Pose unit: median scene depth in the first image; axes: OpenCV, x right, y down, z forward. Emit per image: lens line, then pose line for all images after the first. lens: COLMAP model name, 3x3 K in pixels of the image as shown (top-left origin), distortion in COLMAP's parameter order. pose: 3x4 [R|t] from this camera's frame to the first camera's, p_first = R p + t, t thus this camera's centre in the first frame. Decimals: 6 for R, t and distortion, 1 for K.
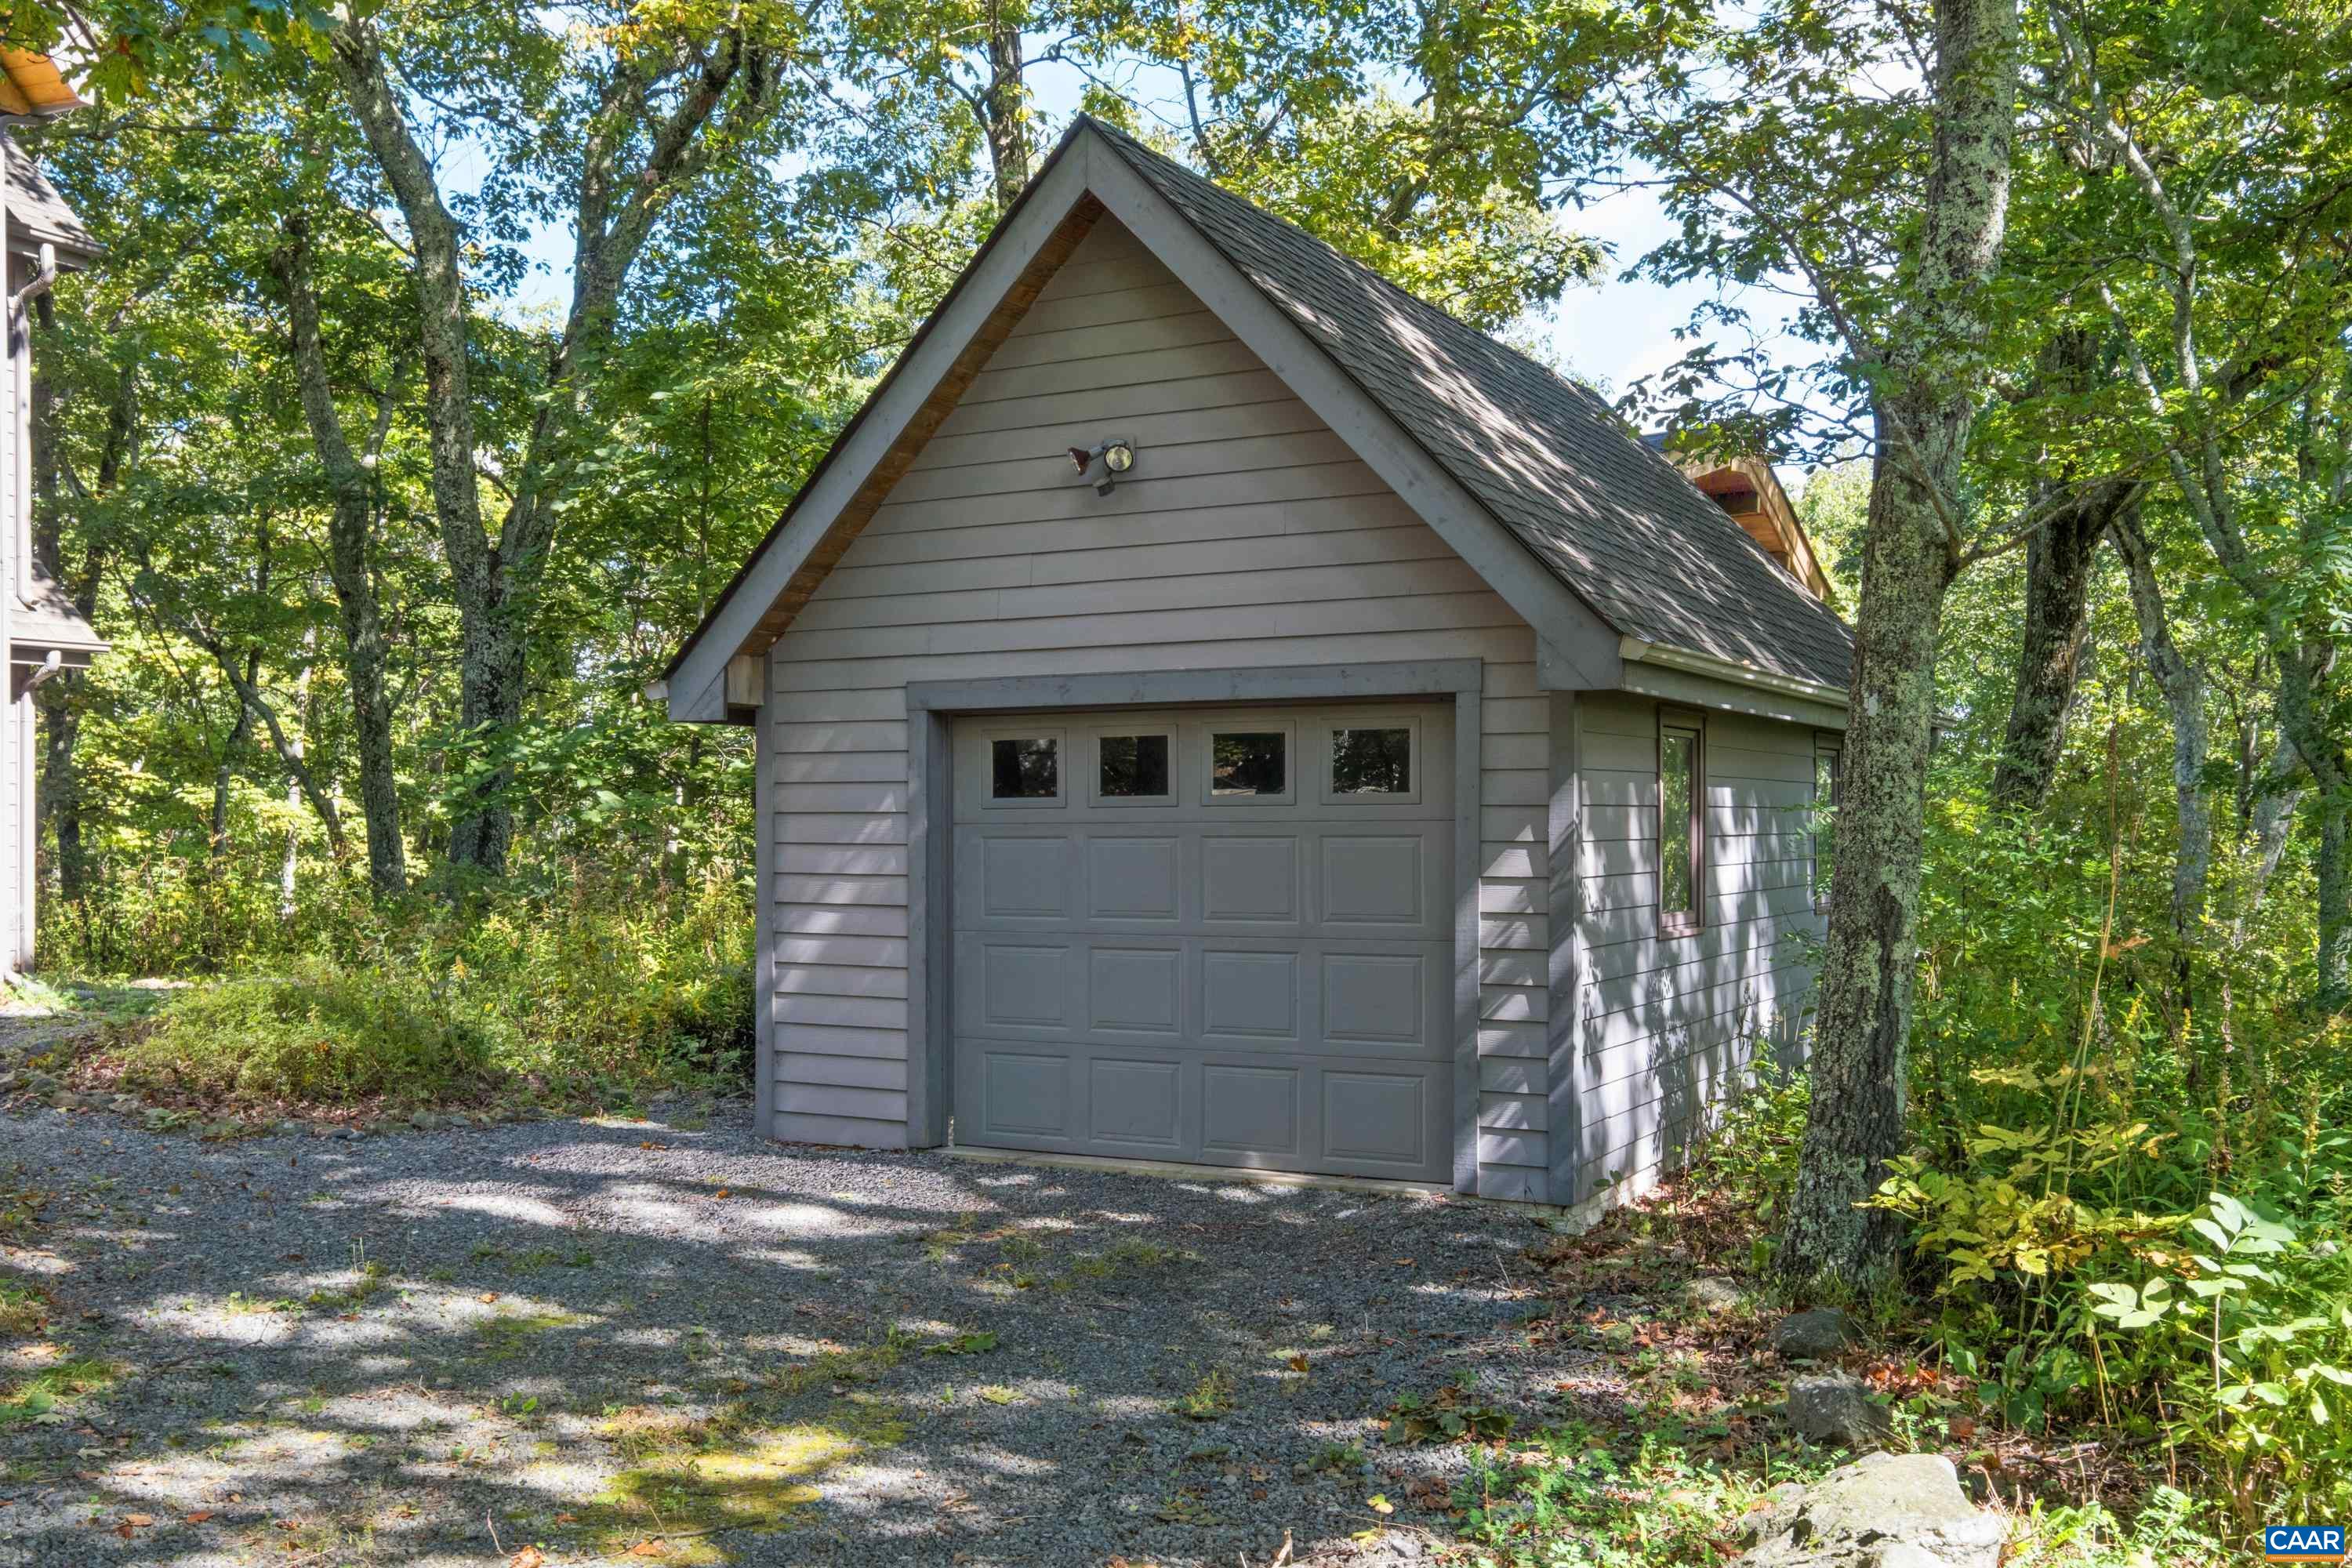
lens RADIAL K [[2224.7, 0, 1172.1], [0, 2224.7, 784.7], [0, 0, 1]] dist [0.014197, 0.000000]
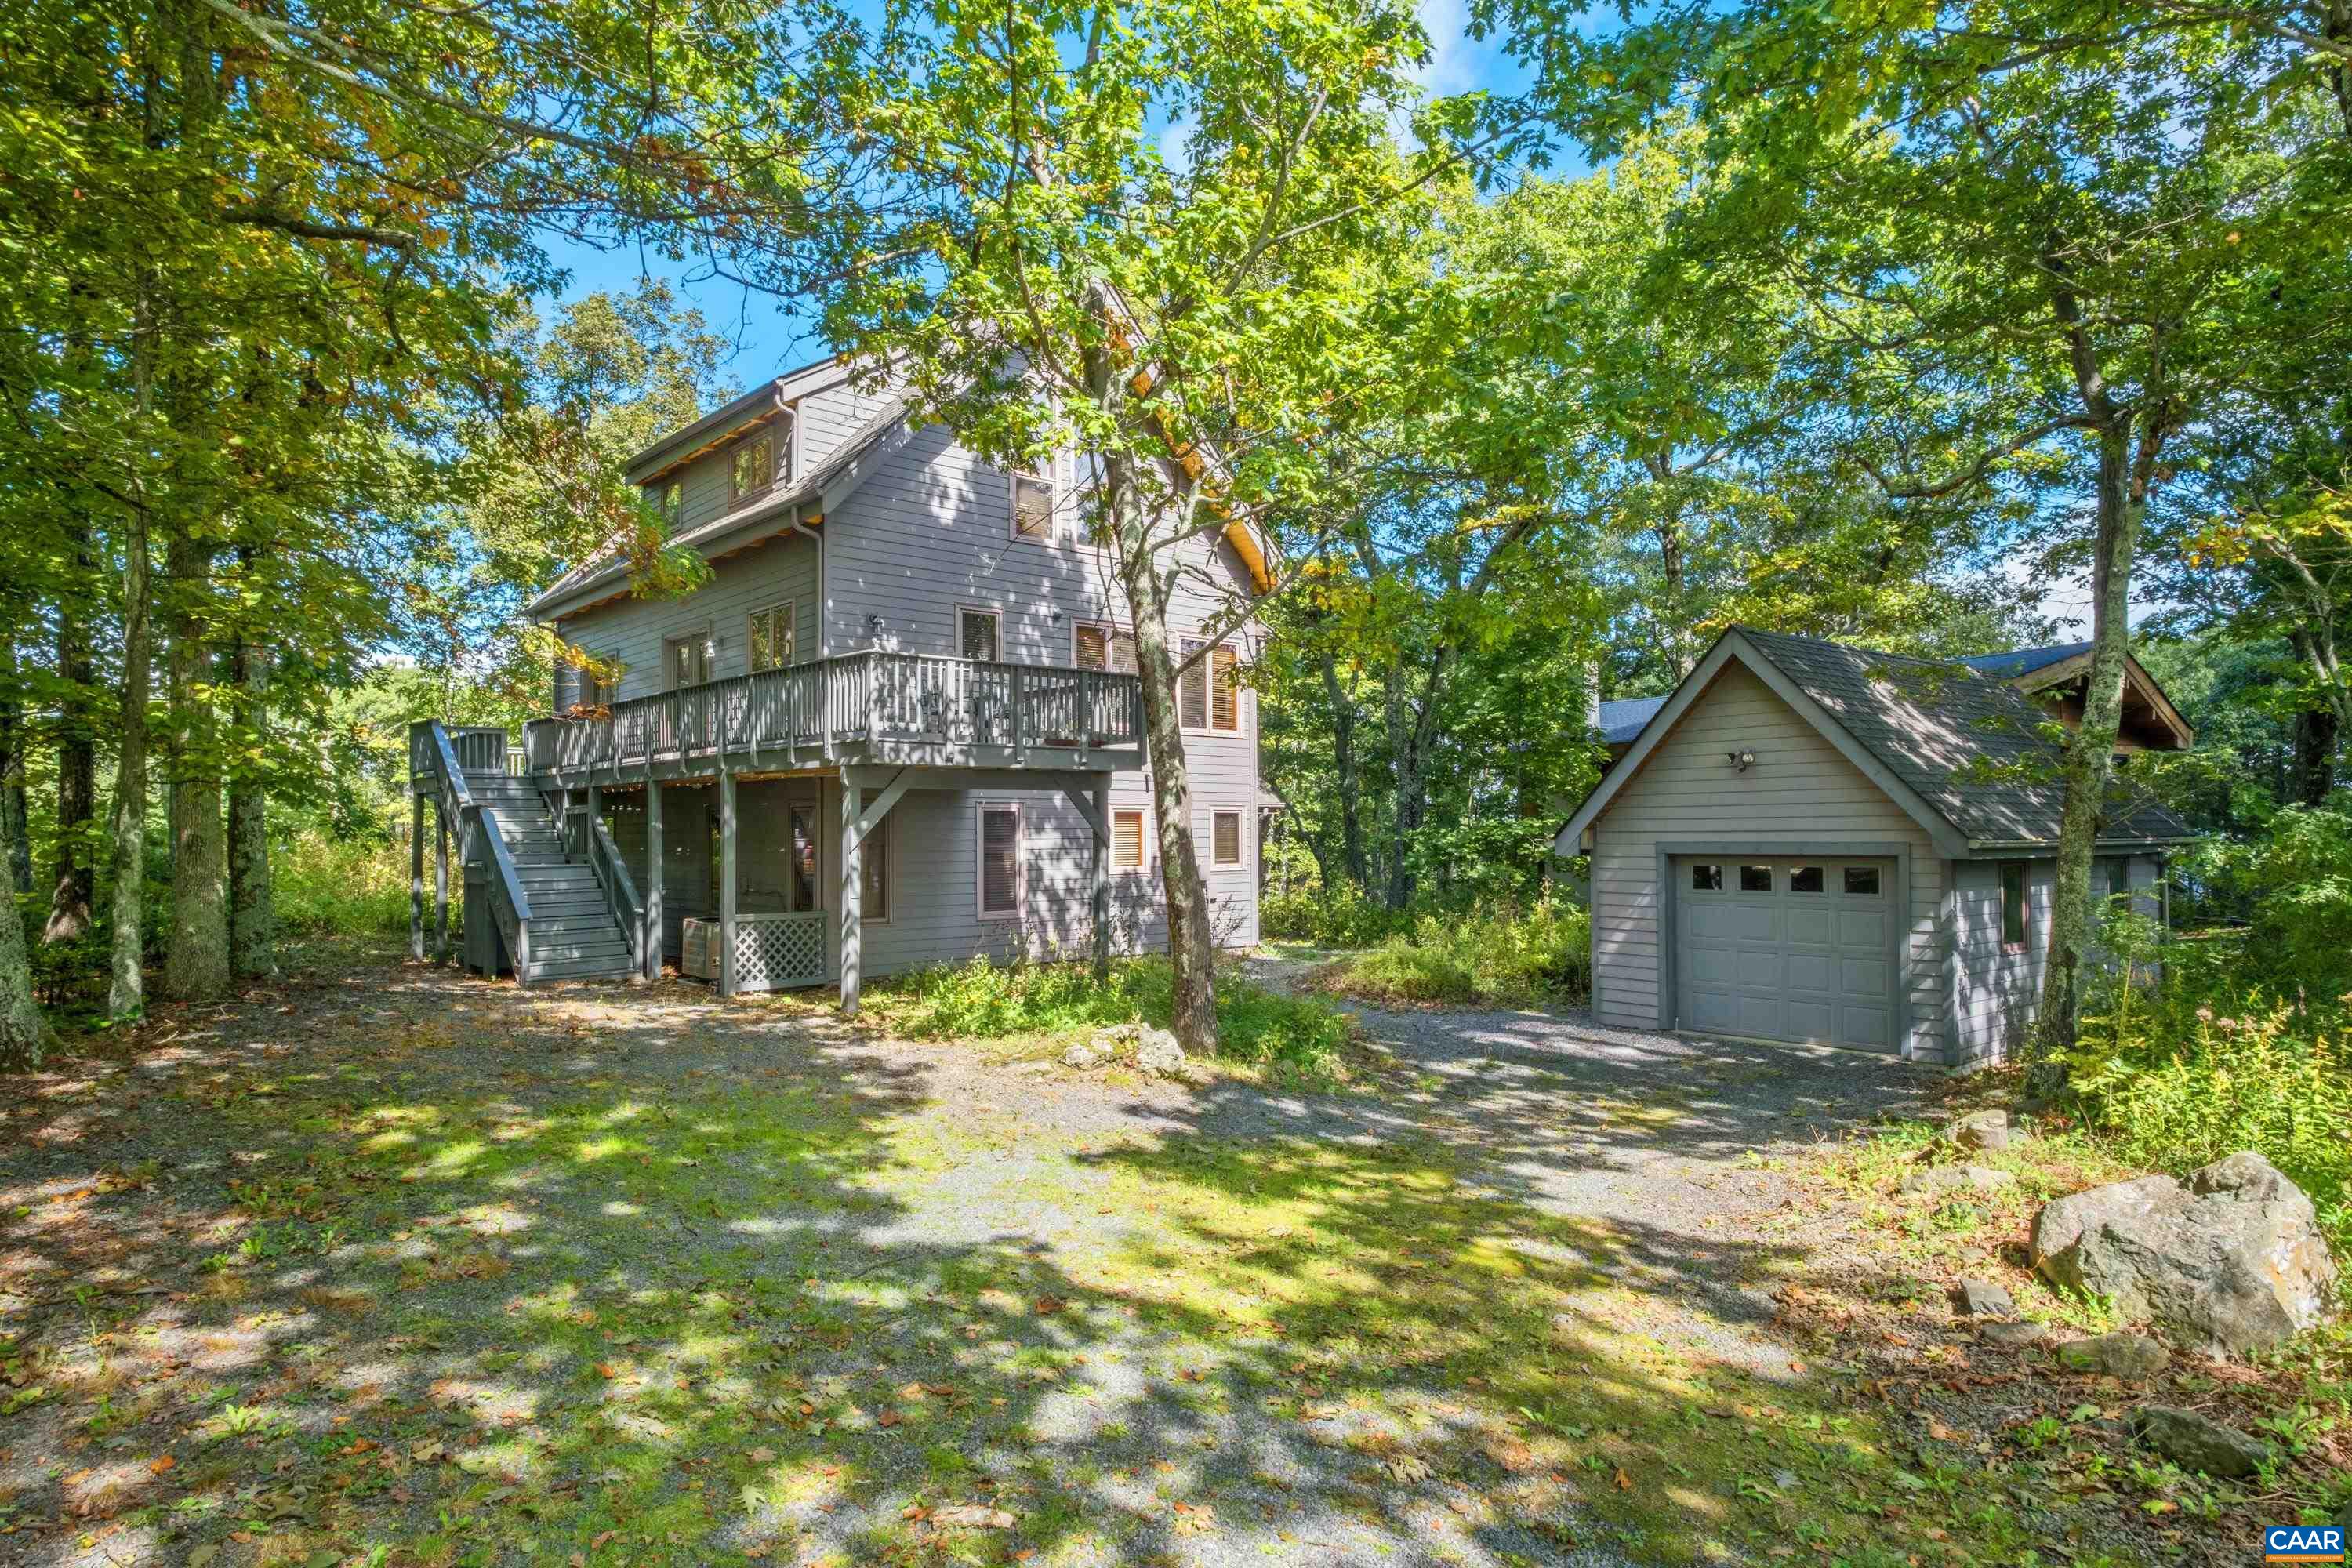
lens RADIAL K [[1372.2, 0, 1169.8], [0, 1372.2, 790.6], [0, 0, 1]] dist [-0.002674, -0.001600]
pose [[0.921002, -0.015422, -0.389252, -0.022777], [0.010346, 0.999832, -0.015133, -0.093734], [0.389420, 0.009910, 0.921007, -0.683494]]
